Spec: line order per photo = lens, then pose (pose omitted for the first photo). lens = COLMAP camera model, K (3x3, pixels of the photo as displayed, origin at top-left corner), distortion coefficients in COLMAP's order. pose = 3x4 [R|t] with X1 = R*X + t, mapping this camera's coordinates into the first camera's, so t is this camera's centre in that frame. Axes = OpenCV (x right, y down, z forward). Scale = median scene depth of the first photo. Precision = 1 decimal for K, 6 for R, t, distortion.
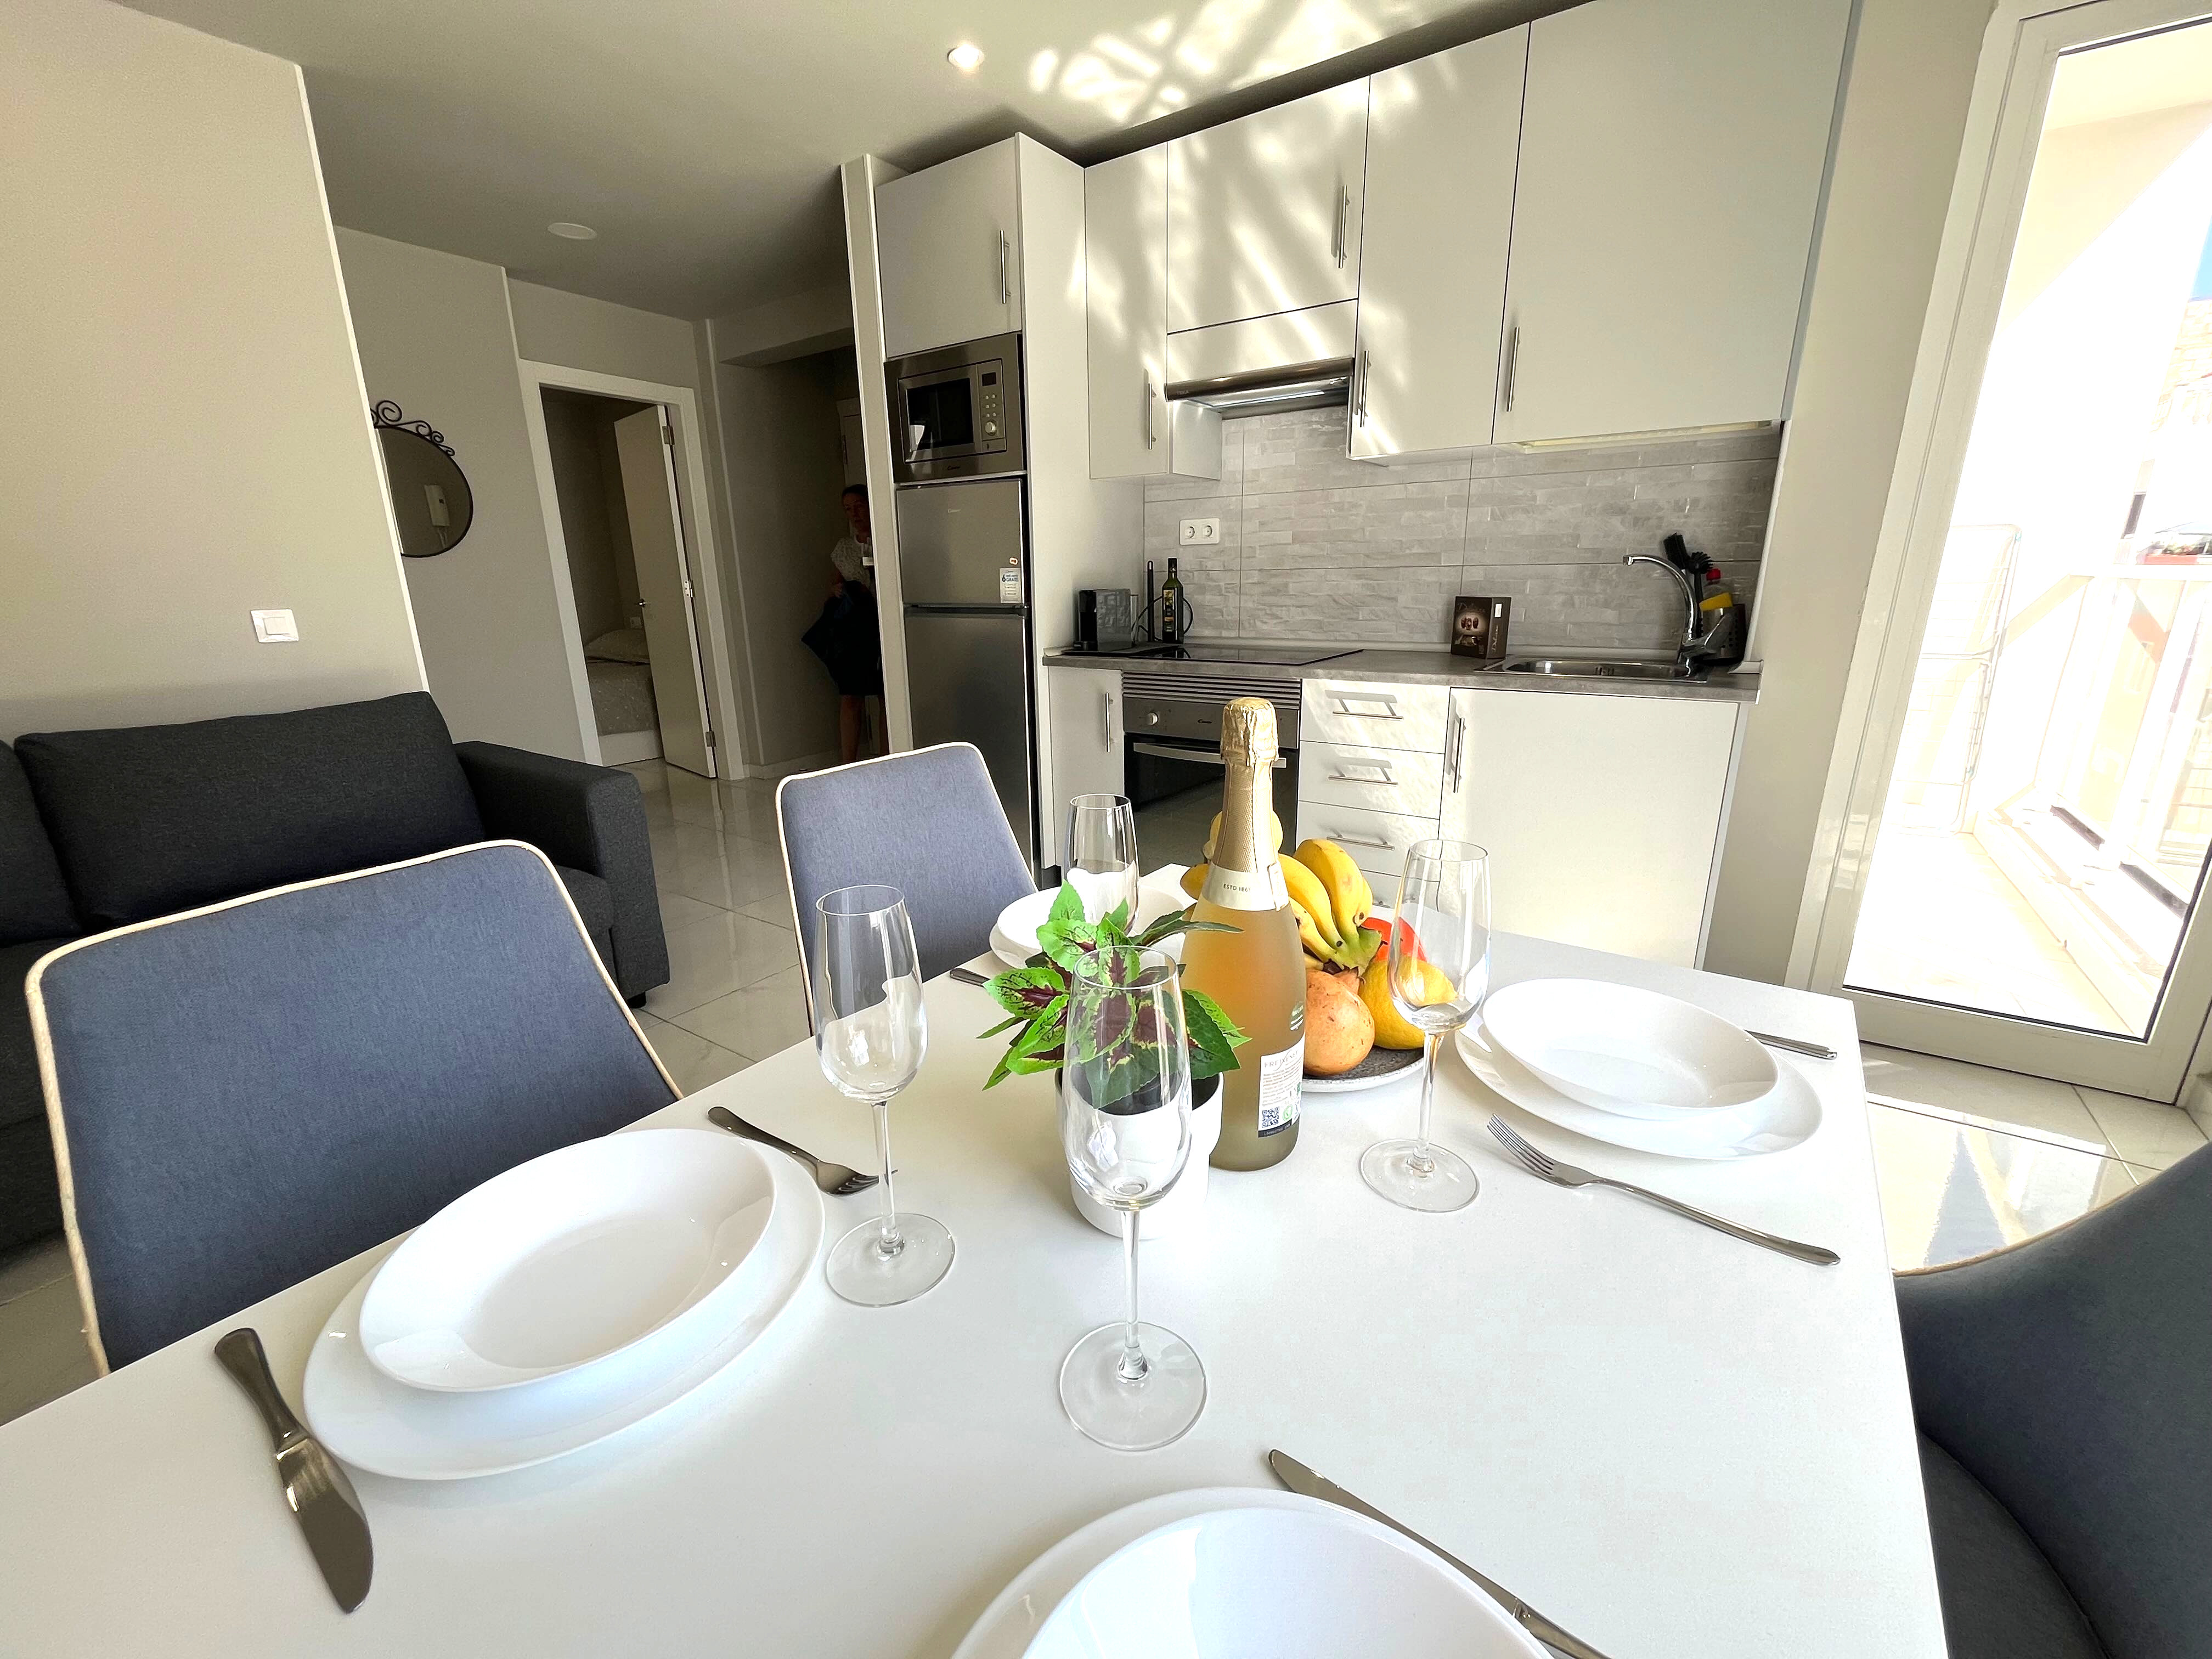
lens RADIAL K [[891.1, 0, 1097.4], [0, 891.1, 821.7], [0, 0, 1]] dist [-0.002127, -0.000078]
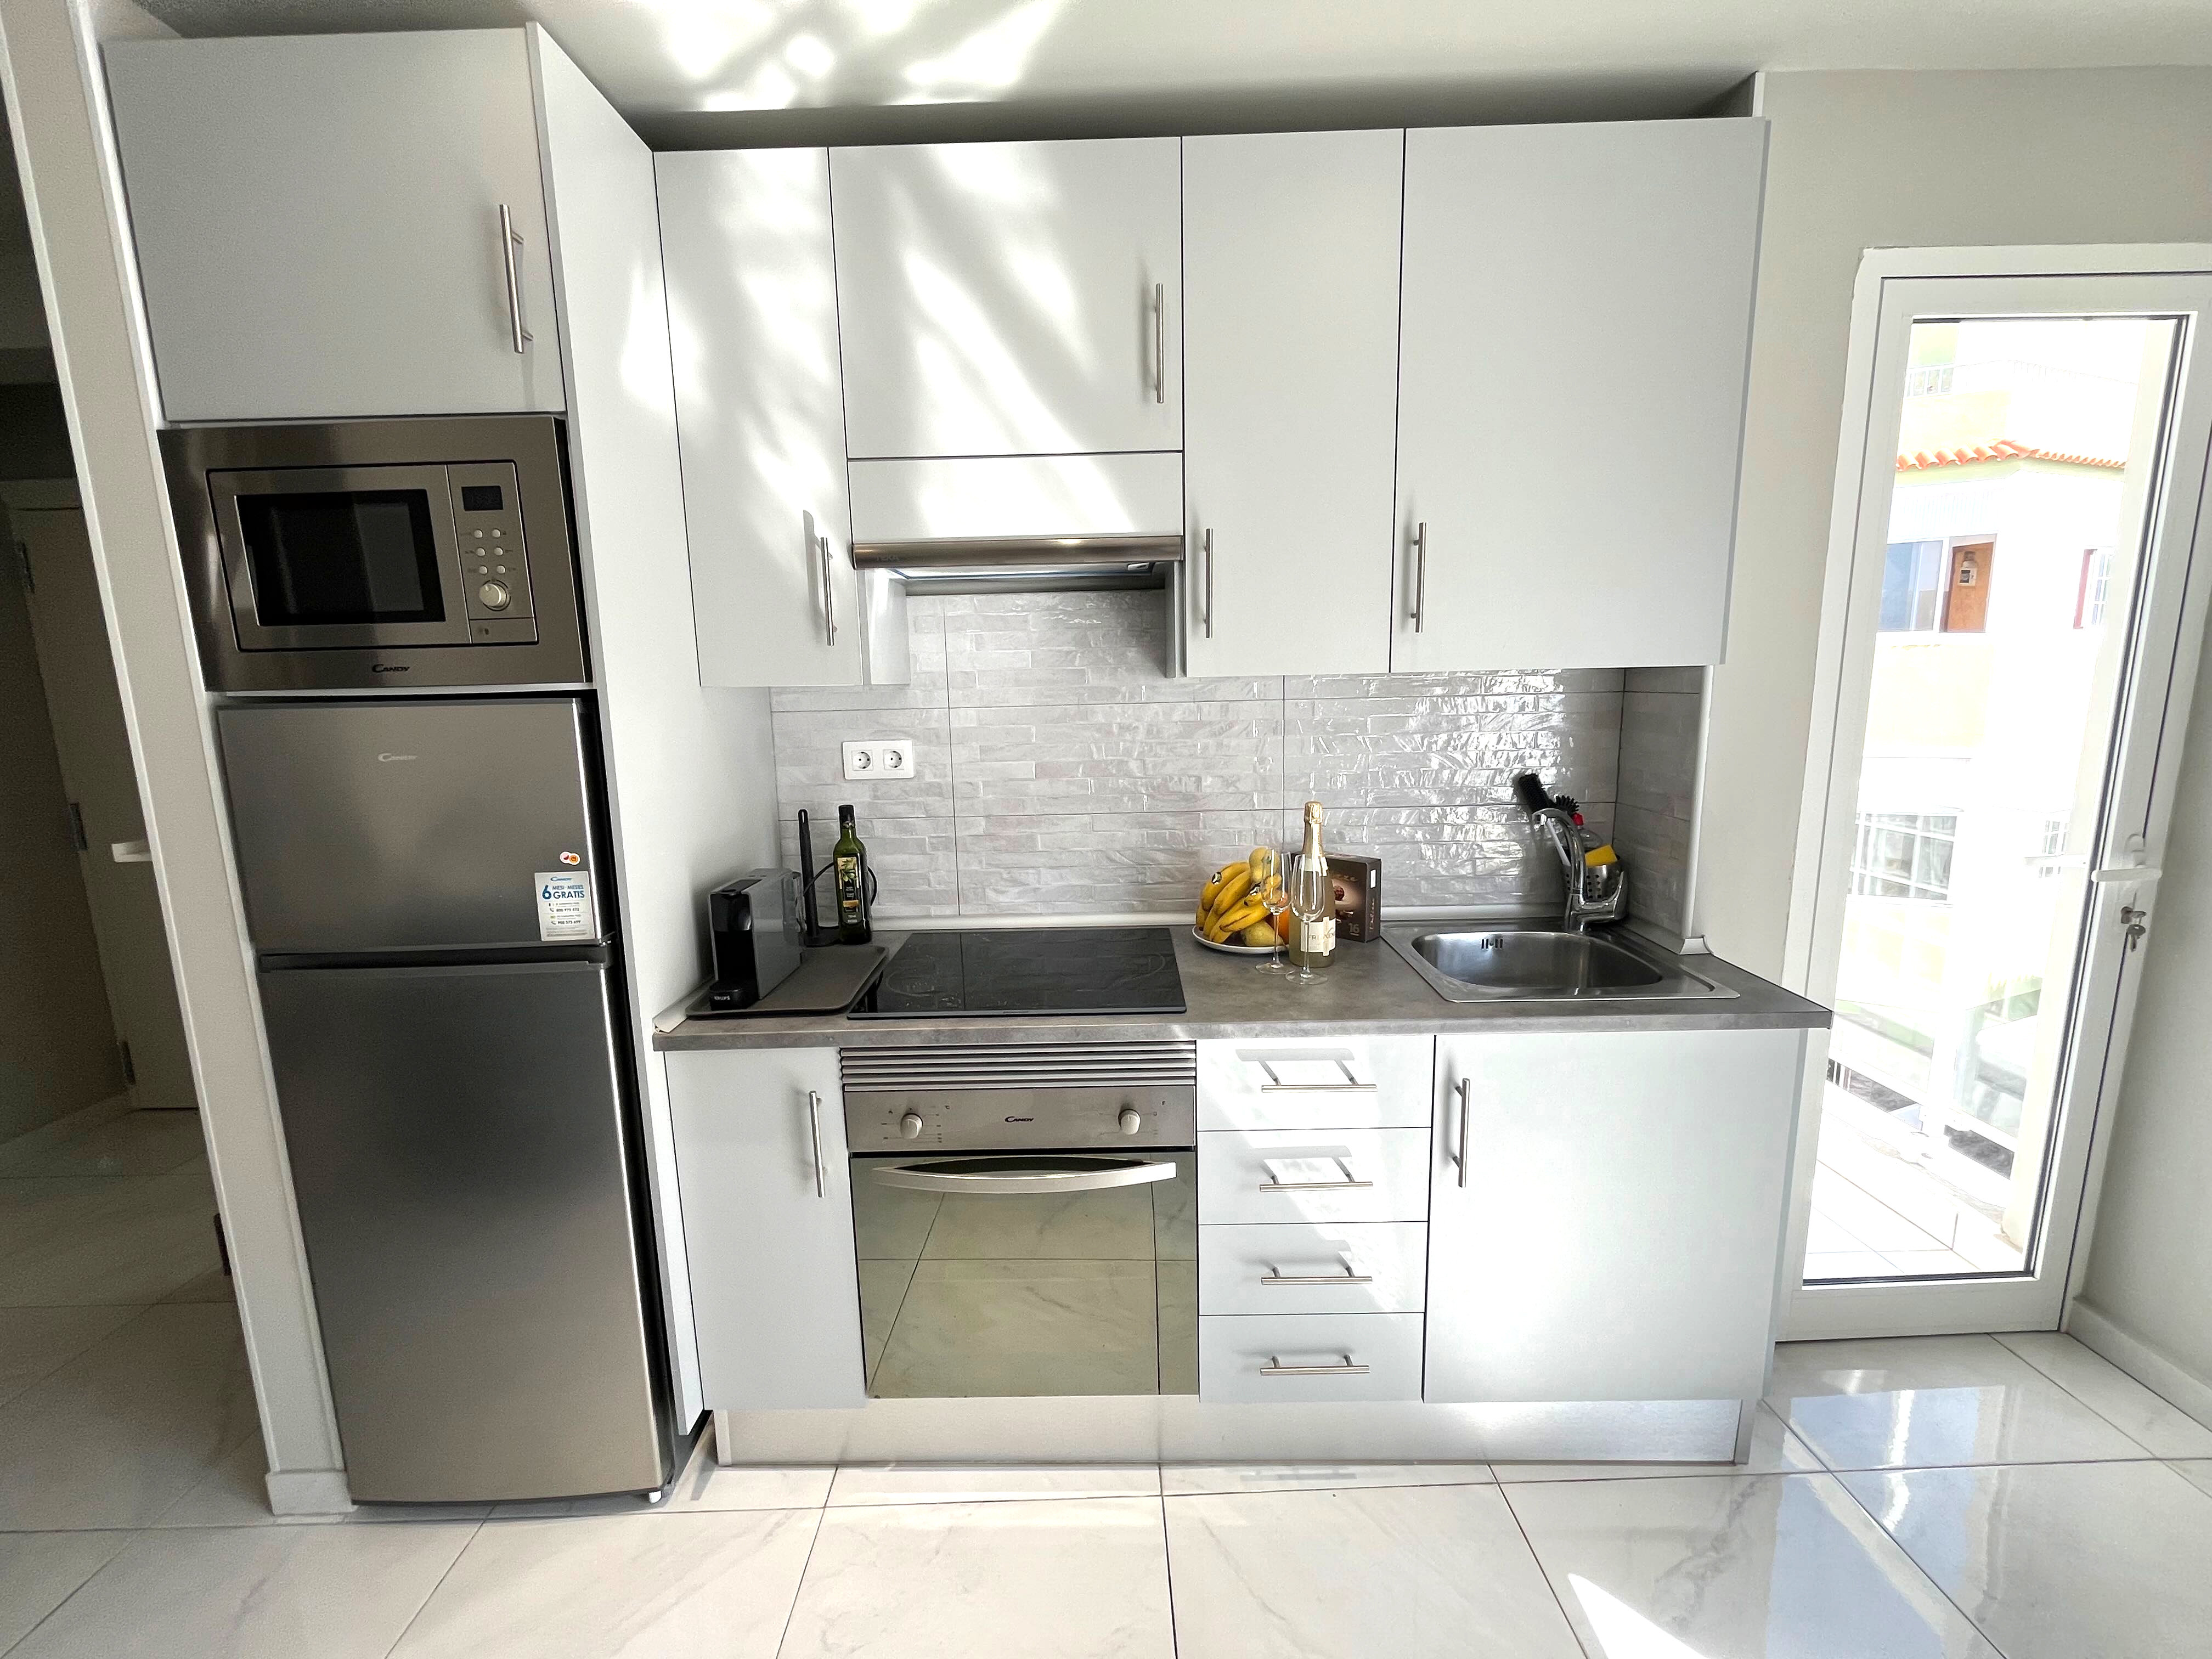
lens RADIAL K [[891.1, 0, 1097.4], [0, 891.1, 821.7], [0, 0, 1]] dist [-0.002127, -0.000078]
pose [[0.821346, -0.091459, 0.563051, -0.129640], [0.163565, 0.983375, -0.078864, -0.226664], [-0.546477, 0.156870, 0.822651, 0.439180]]
